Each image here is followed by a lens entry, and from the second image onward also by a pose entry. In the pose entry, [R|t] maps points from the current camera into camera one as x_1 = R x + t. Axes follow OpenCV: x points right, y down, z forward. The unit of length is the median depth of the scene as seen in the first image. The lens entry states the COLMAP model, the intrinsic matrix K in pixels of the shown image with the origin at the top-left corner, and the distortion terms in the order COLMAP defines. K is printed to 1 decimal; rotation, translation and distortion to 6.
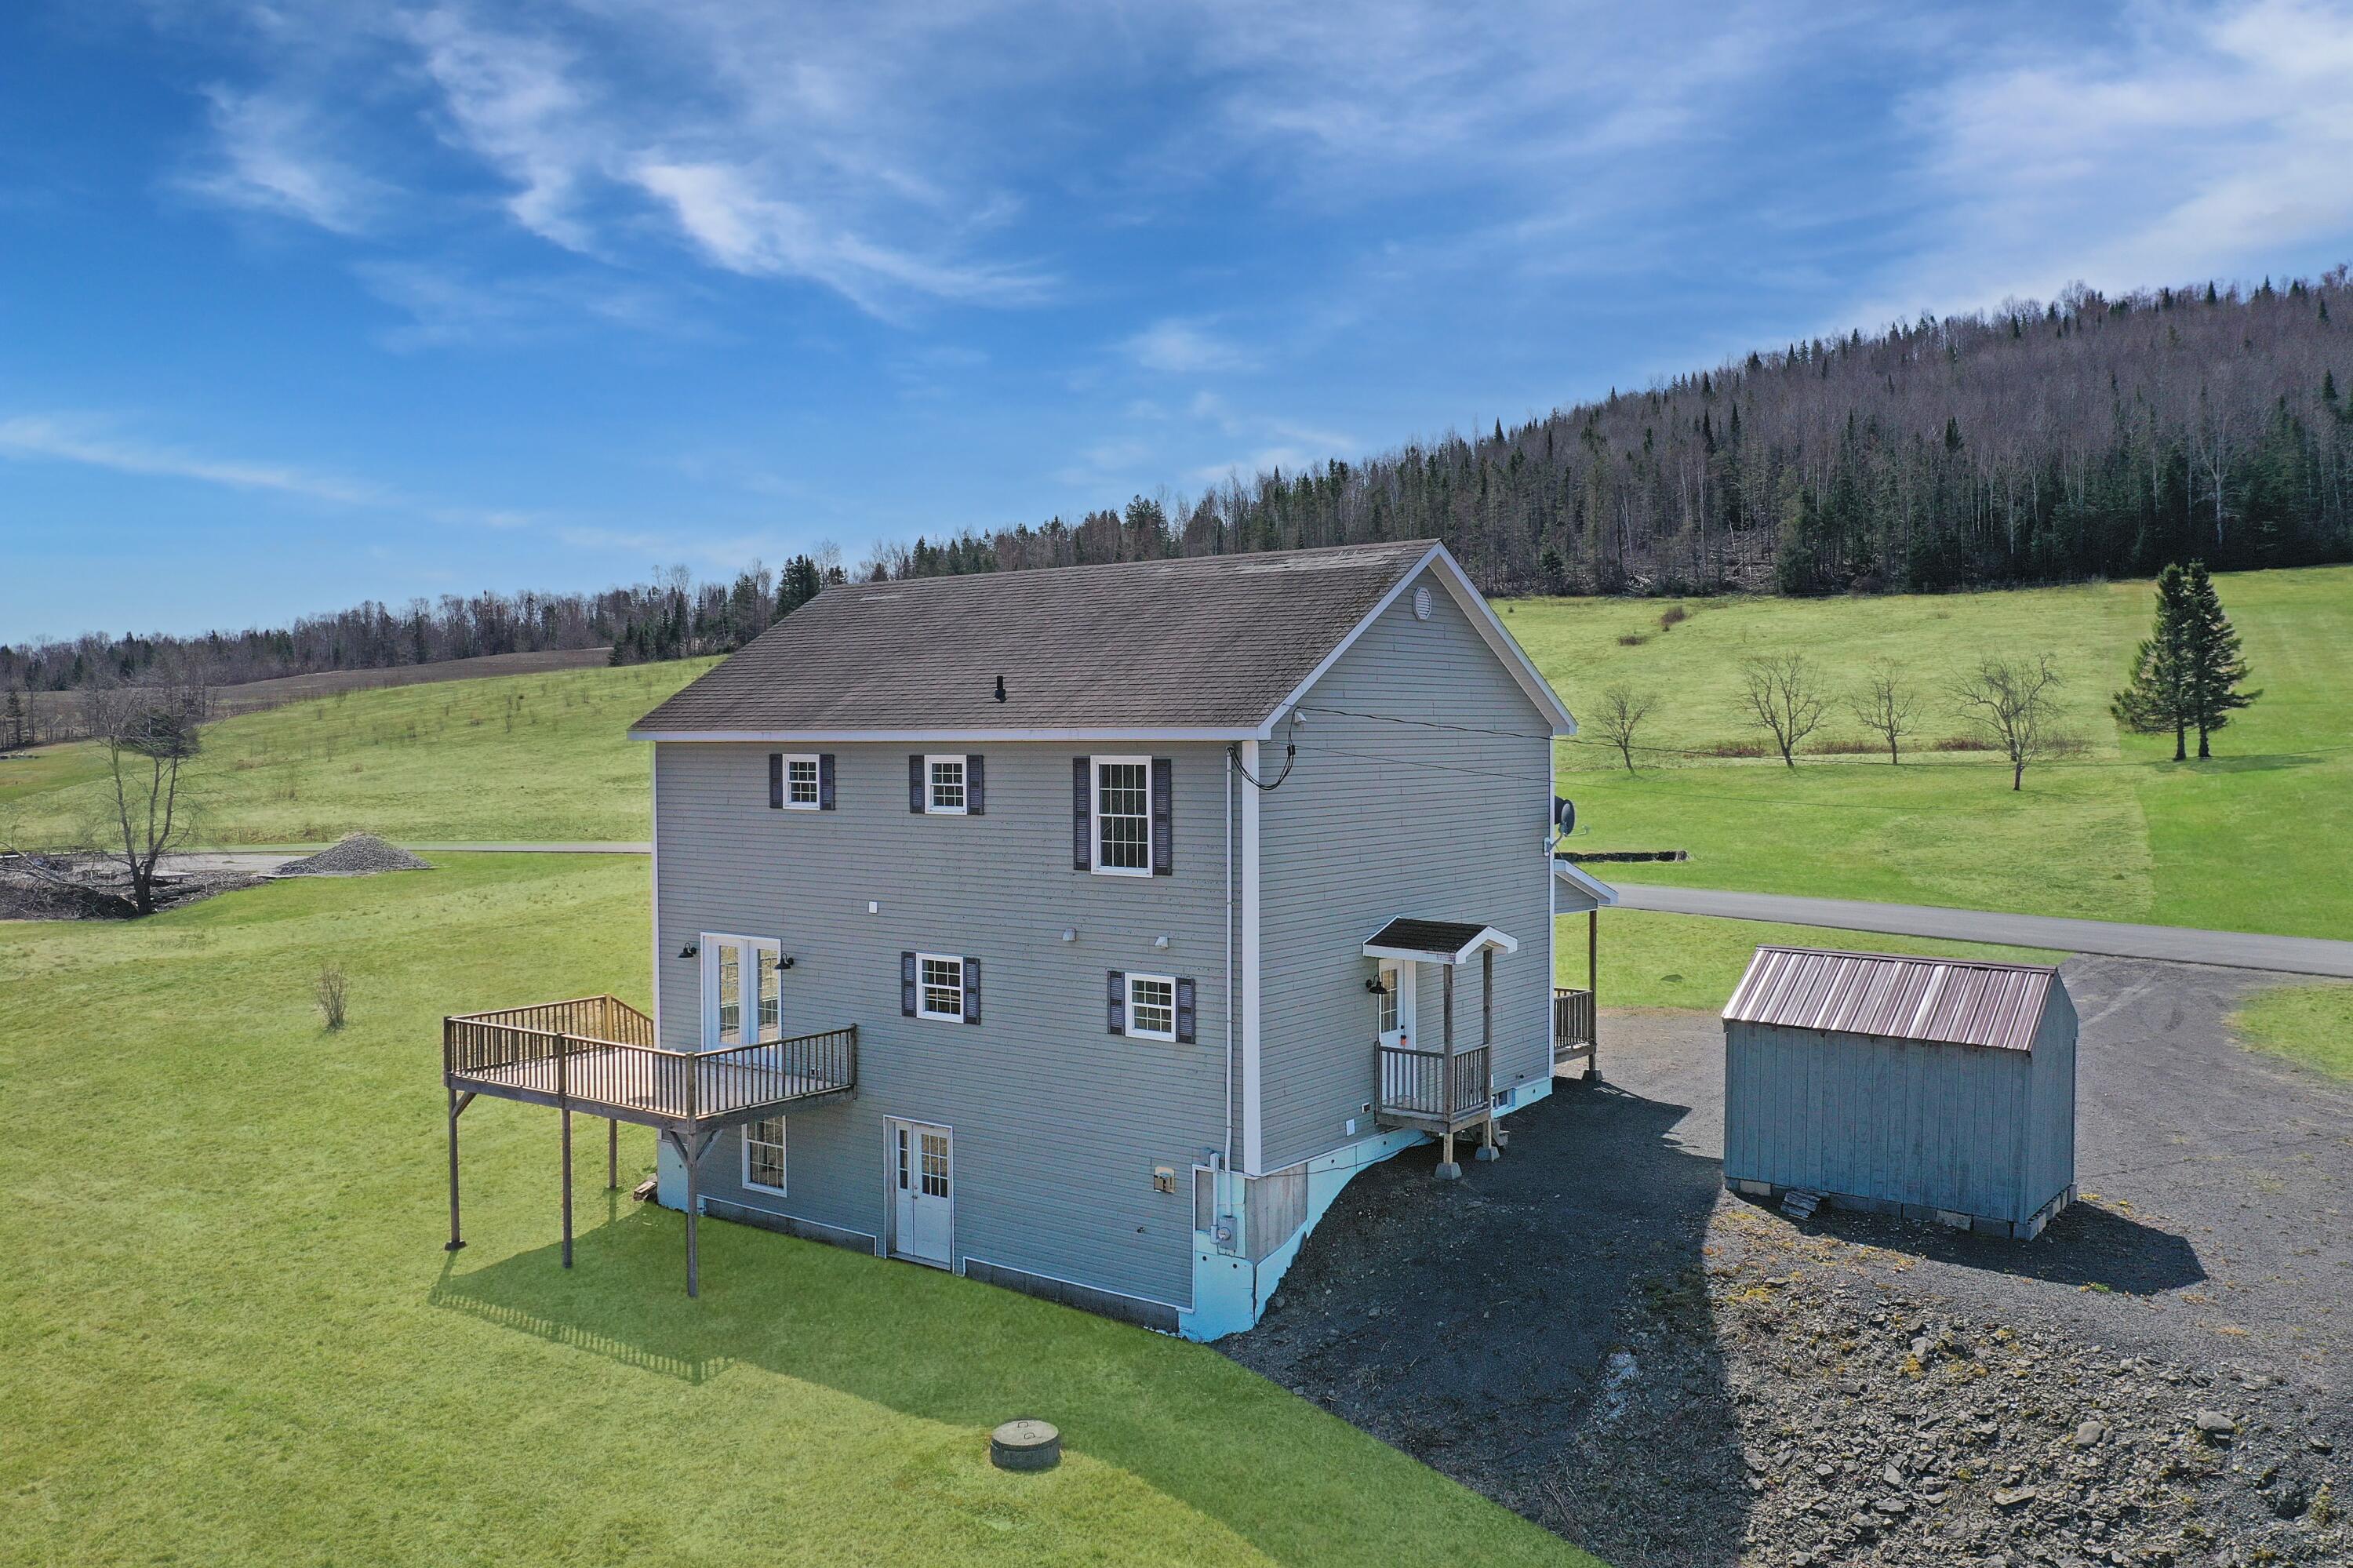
lens RADIAL K [[1860.2, 0, 1155.2], [0, 1860.2, 781.7], [0, 0, 1]] dist [0.017639, -0.007442]
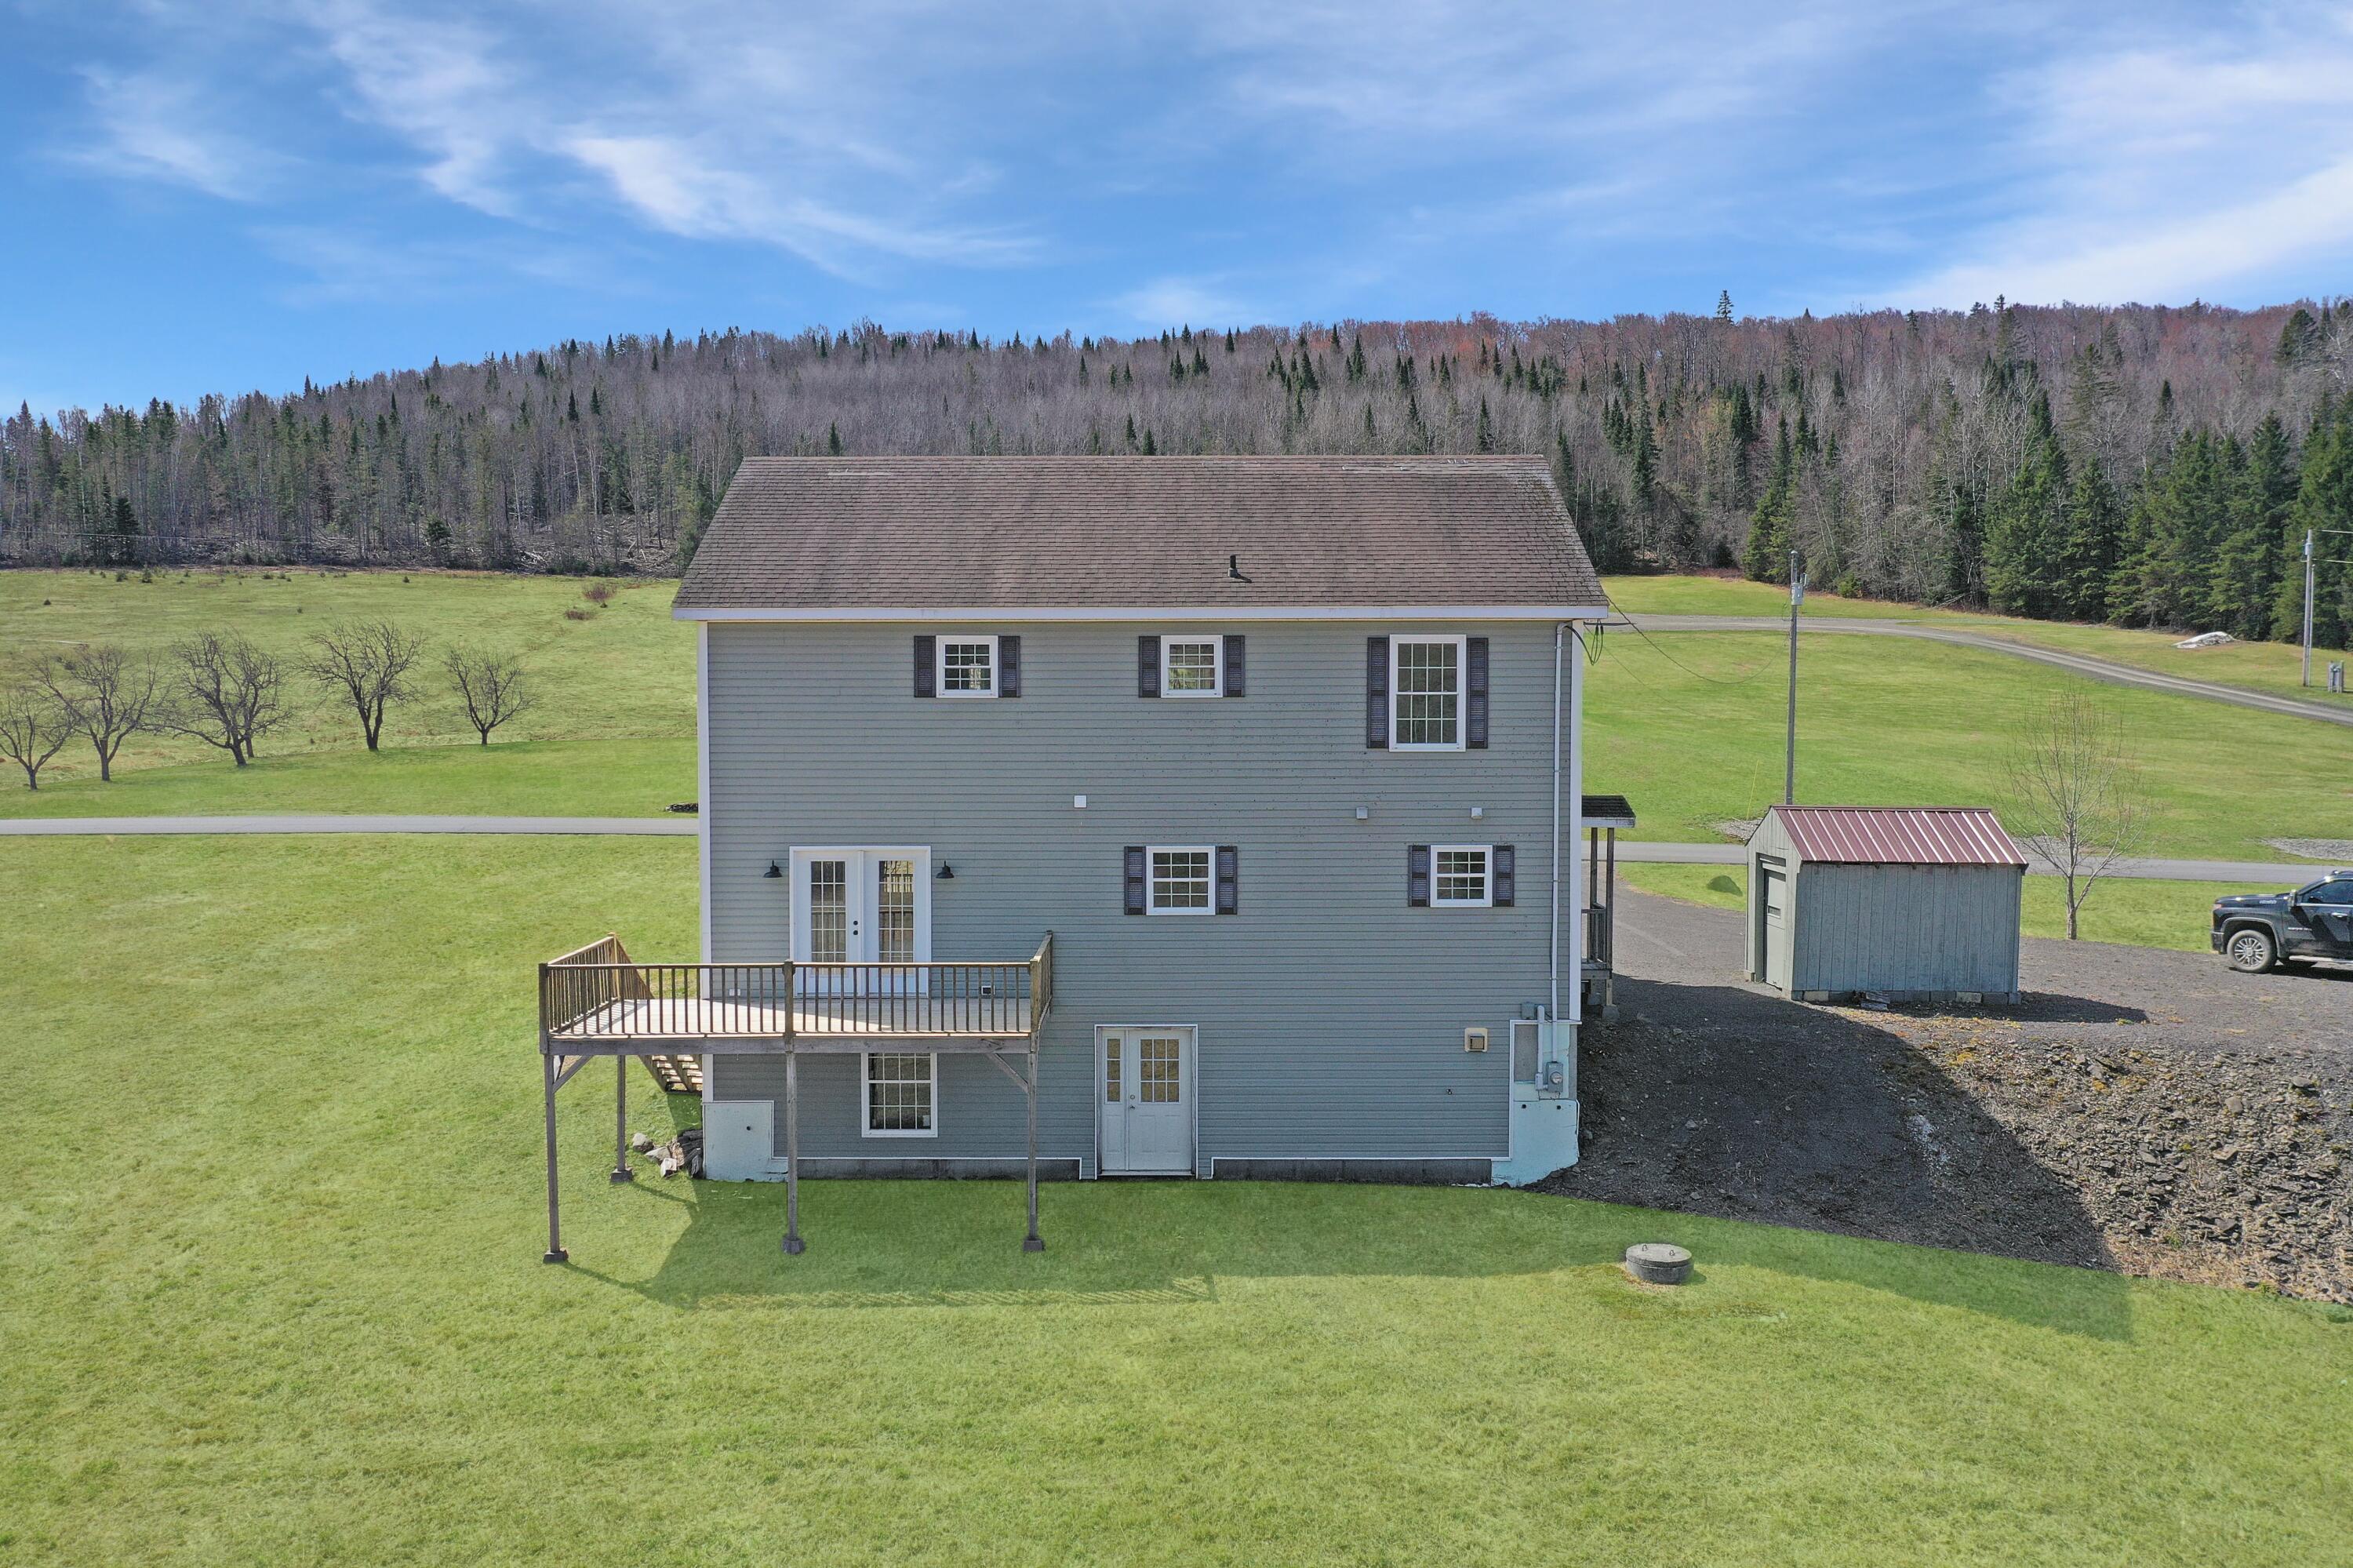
lens RADIAL K [[1860.8, 0, 1159.5], [0, 1860.8, 787.3], [0, 0, 1]] dist [0.004921, 0.000676]
pose [[0.790608, -0.018018, 0.612057, -0.756952], [0.013954, 0.999838, 0.011408, 0.055913], [-0.612164, -0.000479, 0.790731, 0.273745]]
